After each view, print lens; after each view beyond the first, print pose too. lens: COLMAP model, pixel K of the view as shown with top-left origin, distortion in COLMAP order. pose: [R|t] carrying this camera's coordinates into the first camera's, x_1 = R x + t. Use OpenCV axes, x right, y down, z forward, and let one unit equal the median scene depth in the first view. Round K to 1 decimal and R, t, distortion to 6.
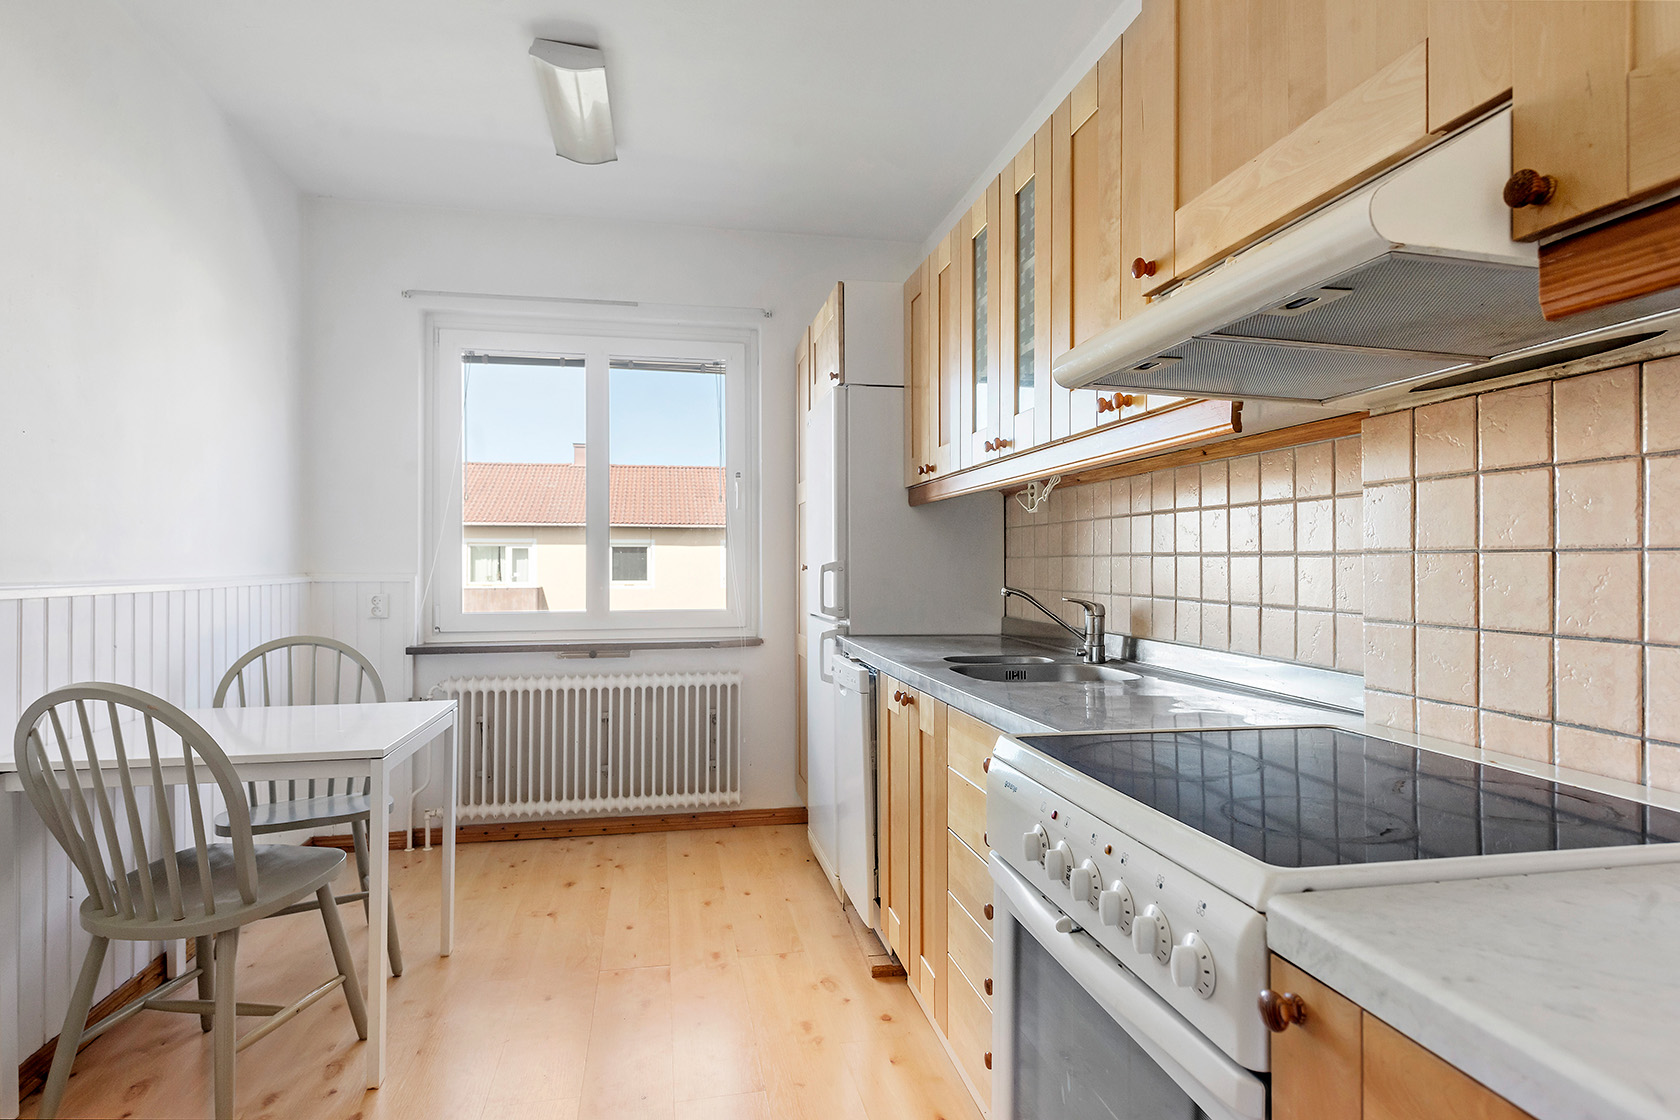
lens RADIAL K [[938.6, 0, 834.9], [0, 938.6, 555.1], [0, 0, 1]] dist [0.024656, -0.013282]
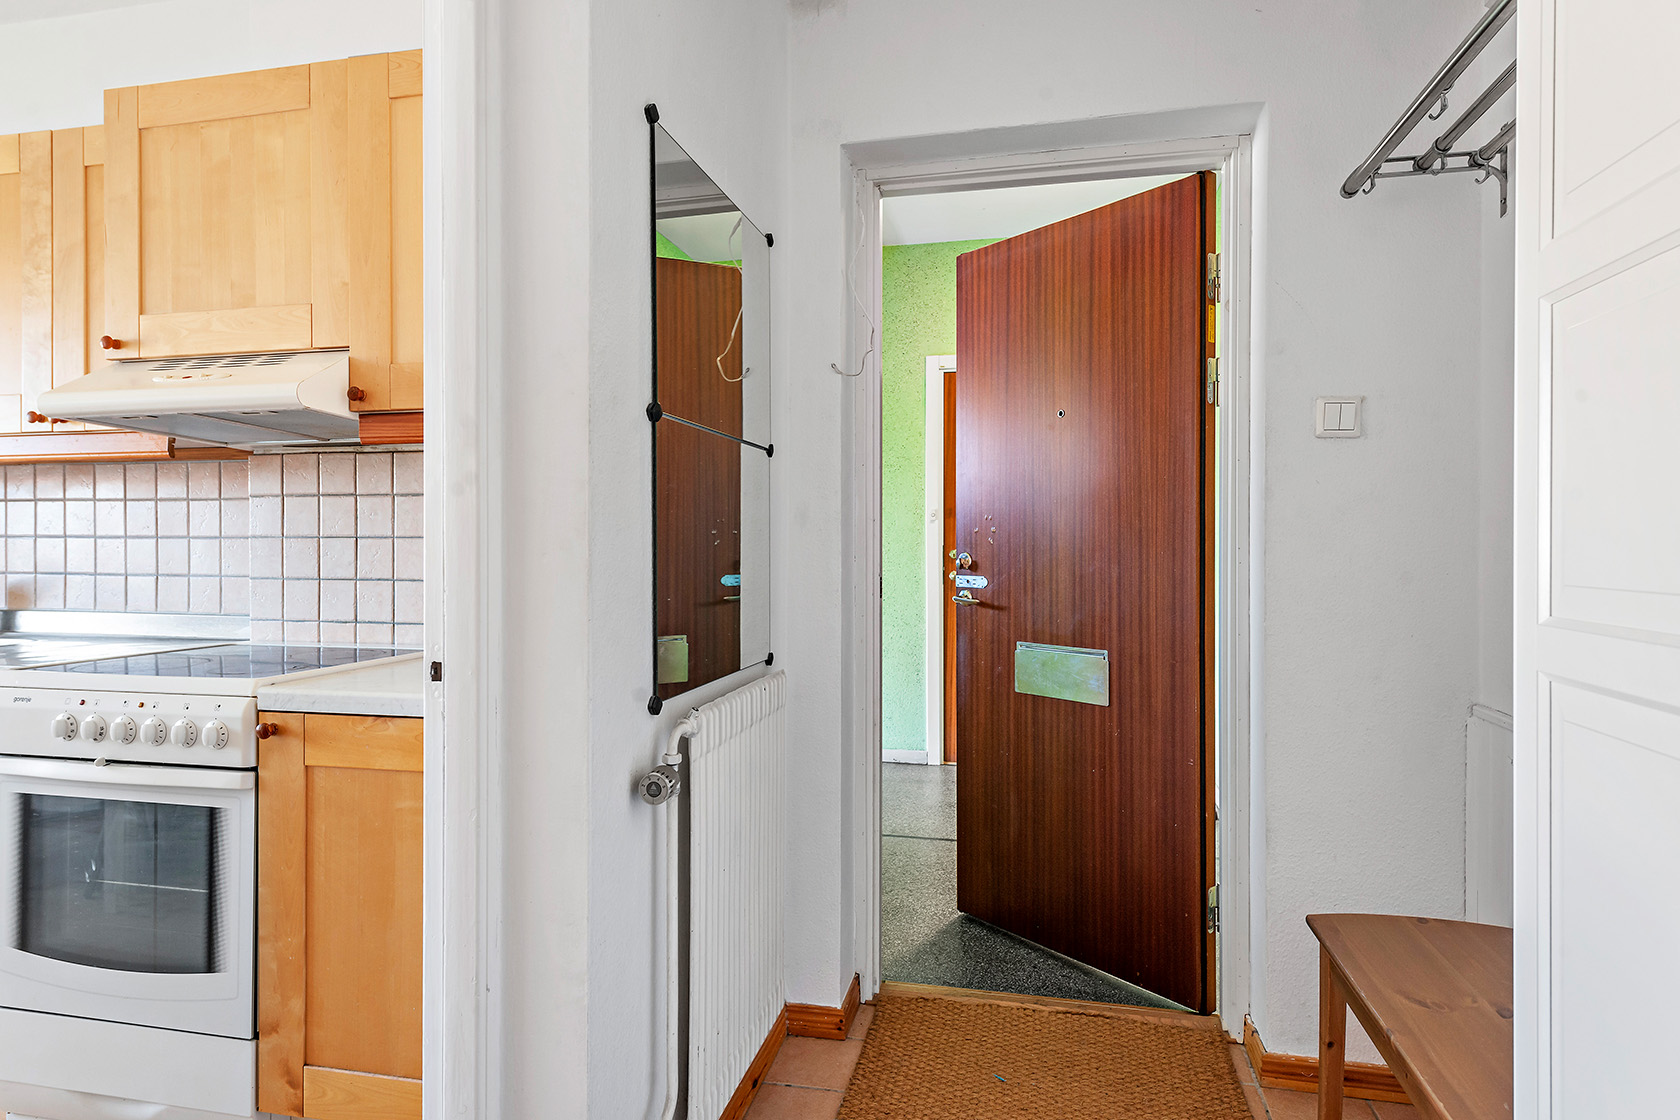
lens RADIAL K [[938.6, 0, 834.9], [0, 938.6, 555.1], [0, 0, 1]] dist [0.024656, -0.013282]
pose [[0.412273, -0.008461, 0.911021, -0.501712], [-0.008875, 0.999872, 0.013303, -0.002622], [-0.911017, -0.013570, 0.412145, -0.580938]]
